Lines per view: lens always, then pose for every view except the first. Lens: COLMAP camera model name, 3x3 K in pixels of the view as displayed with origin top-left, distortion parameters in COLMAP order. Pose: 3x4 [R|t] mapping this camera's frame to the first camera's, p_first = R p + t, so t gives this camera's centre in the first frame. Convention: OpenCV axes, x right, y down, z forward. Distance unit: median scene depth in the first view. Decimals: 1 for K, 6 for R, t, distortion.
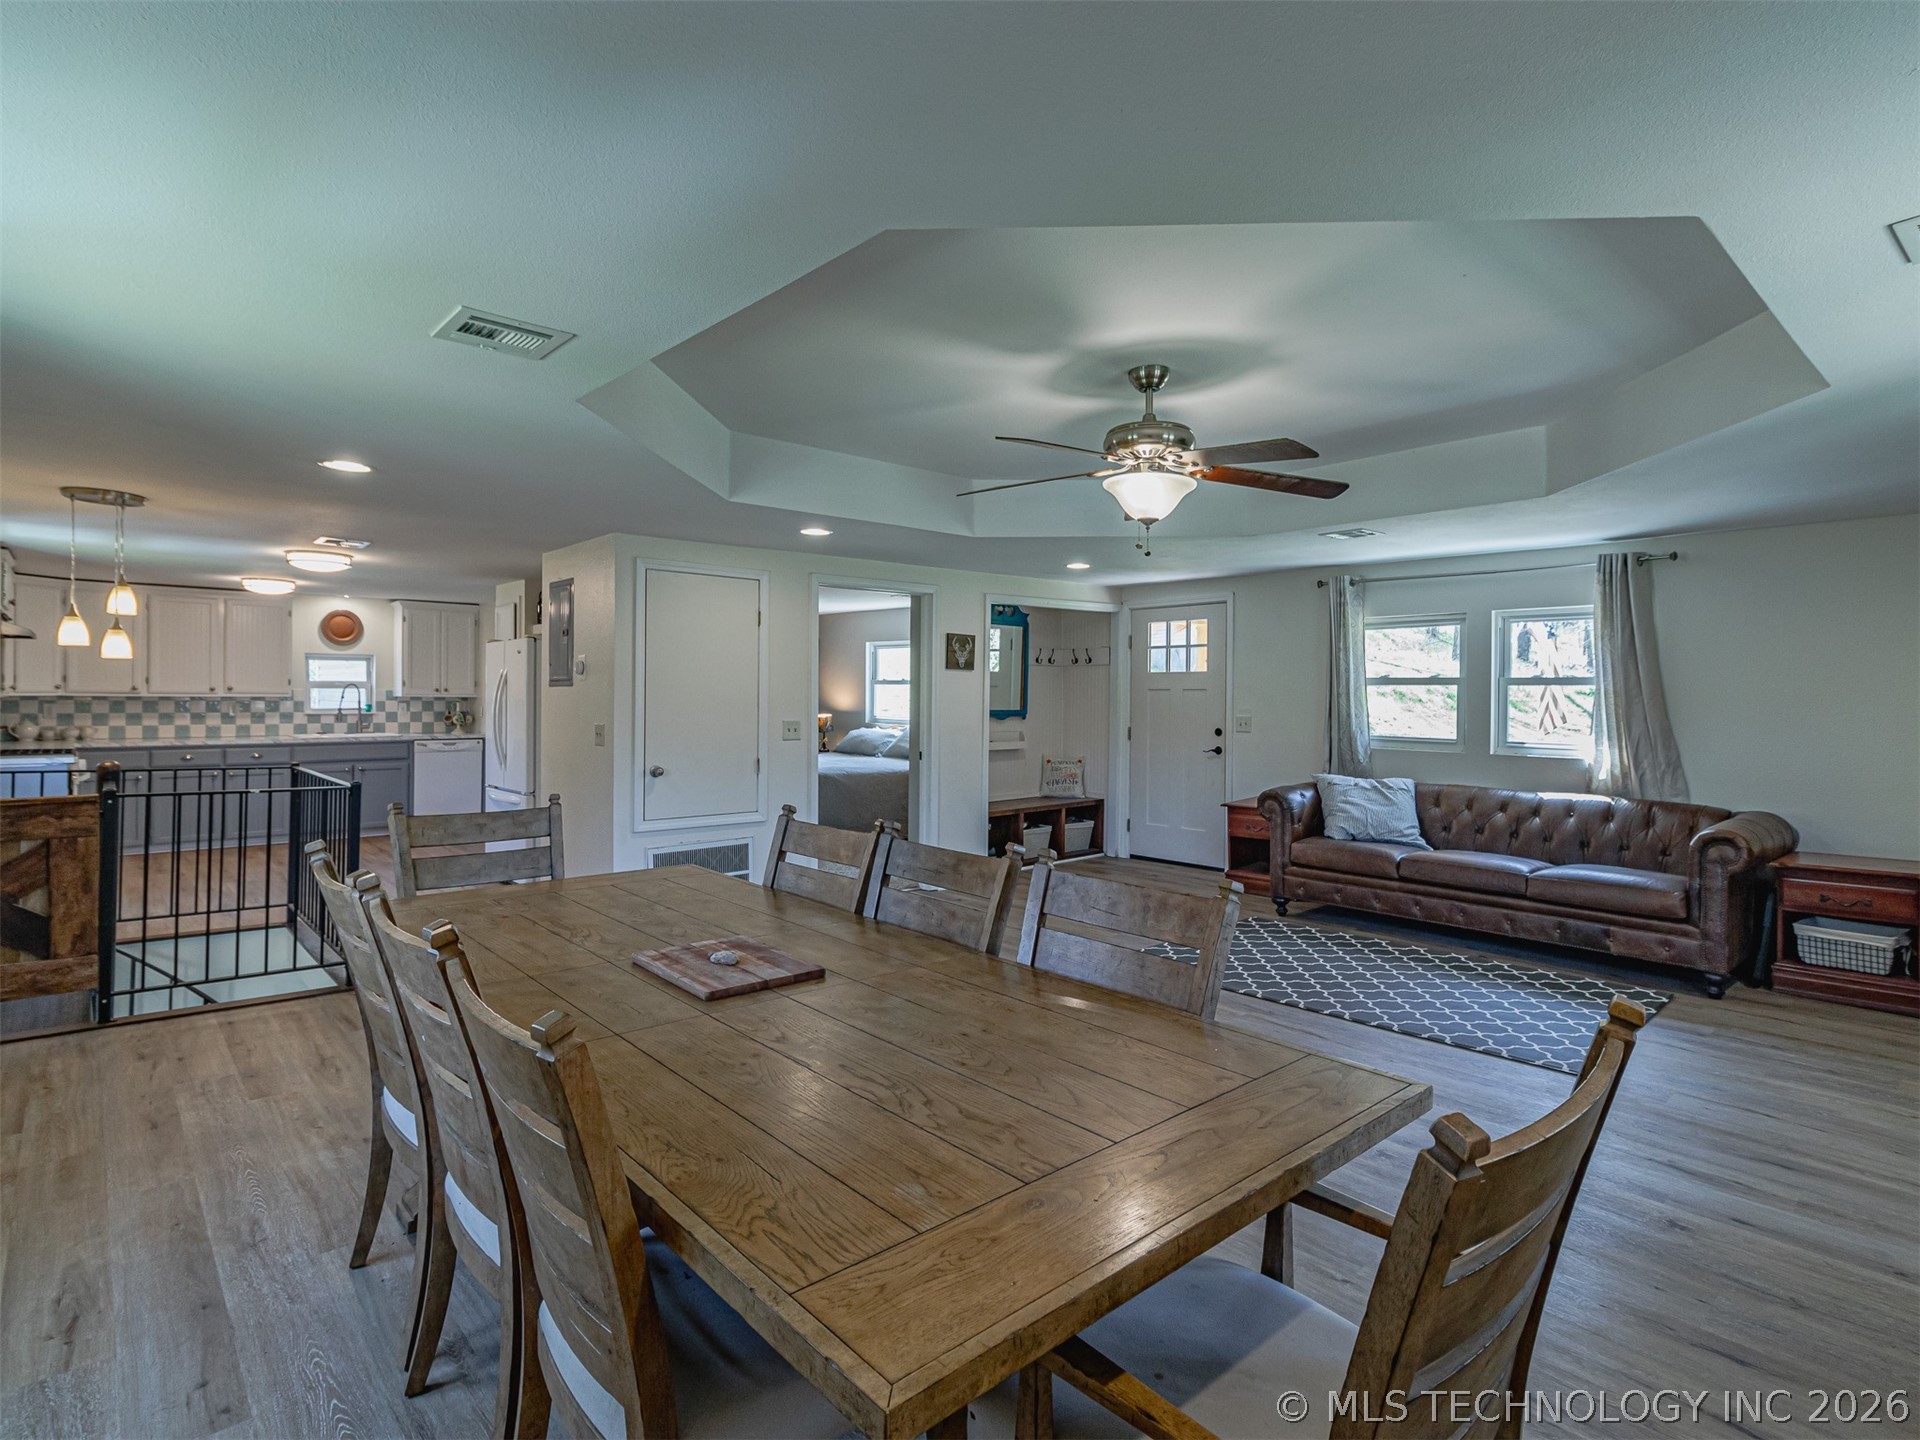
lens RADIAL K [[992.2, 0, 968.6], [0, 992.2, 707.9], [0, 0, 1]] dist [0.006495, 0.000161]
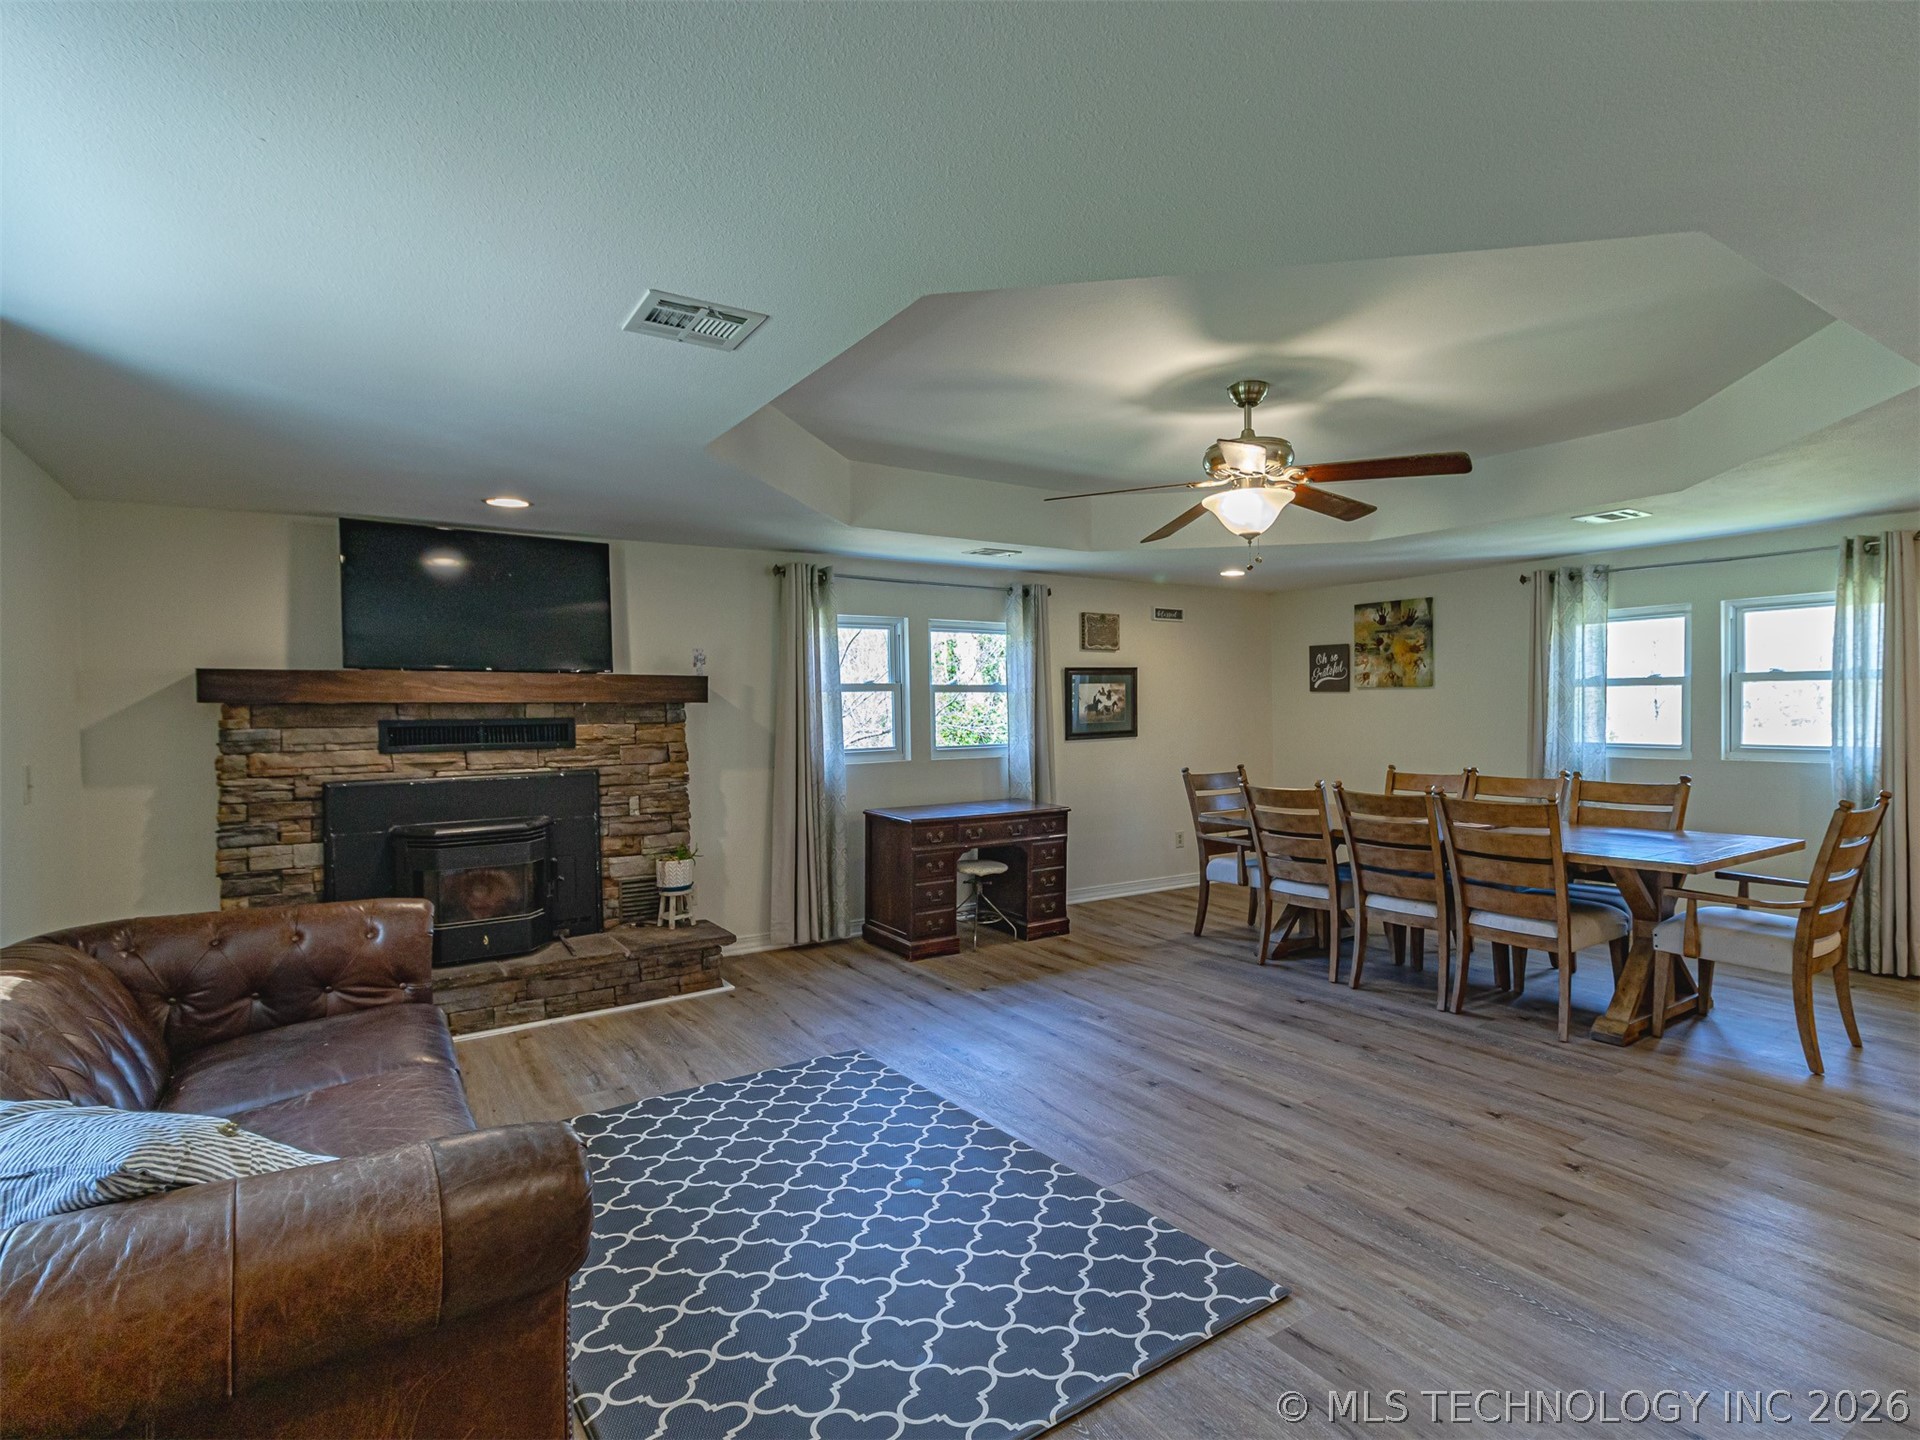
lens RADIAL K [[1011.6, 0, 1018.5], [0, 1011.6, 732.3], [0, 0, 1]] dist [0.004108, 0.001768]
pose [[-0.992763, 0.003469, 0.120041, 0.174618], [0.007651, 0.999379, 0.034394, -0.015295], [-0.119847, 0.035064, -0.992173, 1.225859]]
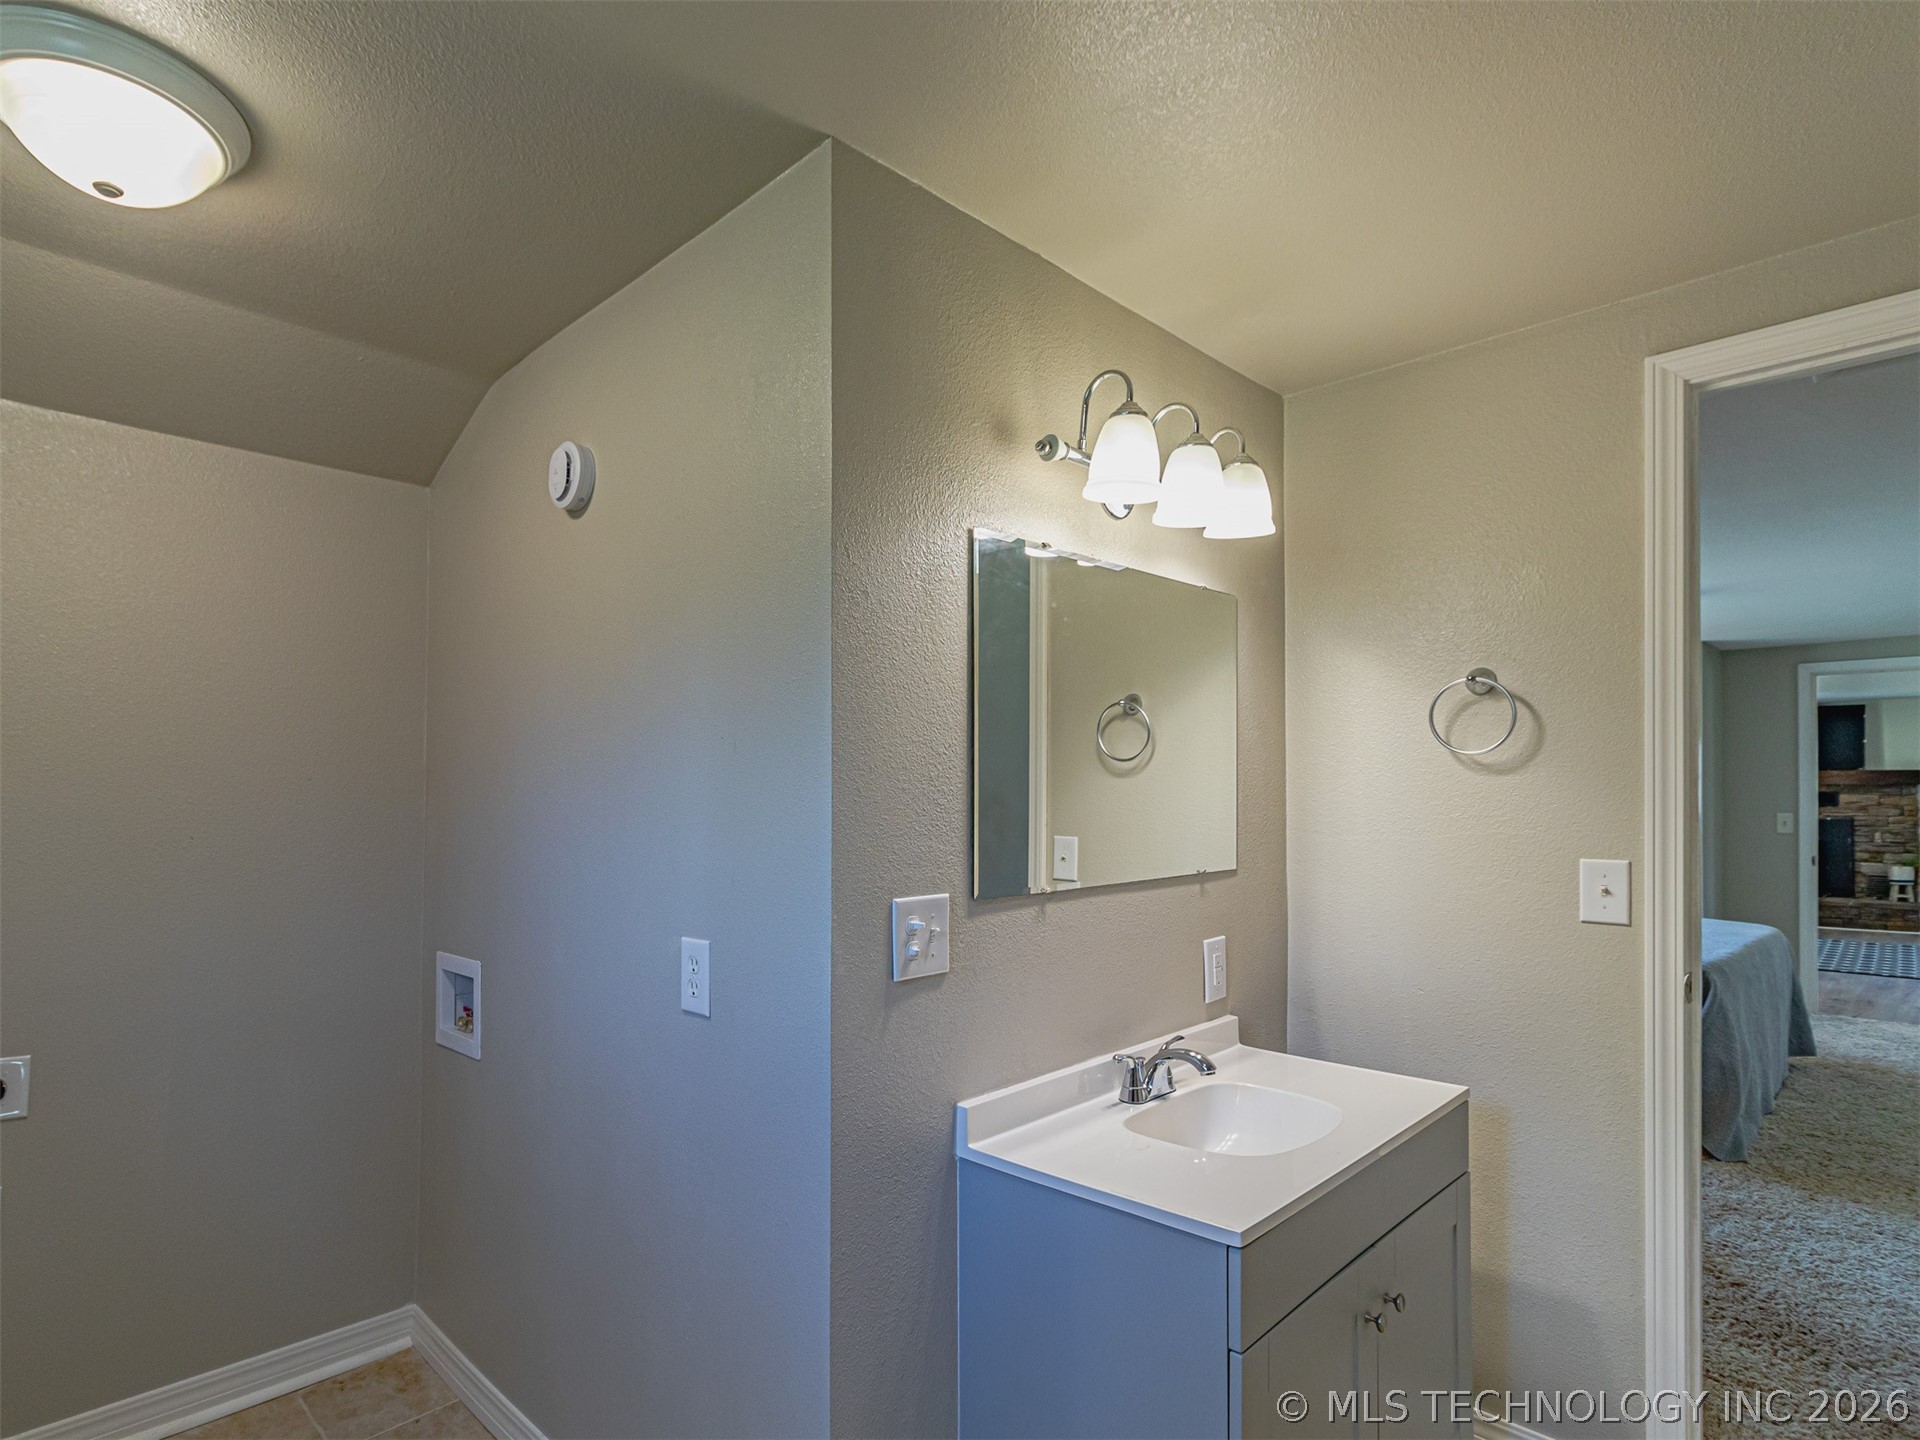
lens RADIAL K [[1011.6, 0, 874.4], [0, 1011.6, 793.1], [0, 0, 1]] dist [0.004108, 0.001768]
pose [[-0.019519, -0.004143, 0.999801, -1.029051], [0.009563, 0.999945, 0.004330, -0.021700], [-0.999764, 0.009646, -0.019479, 2.092332]]
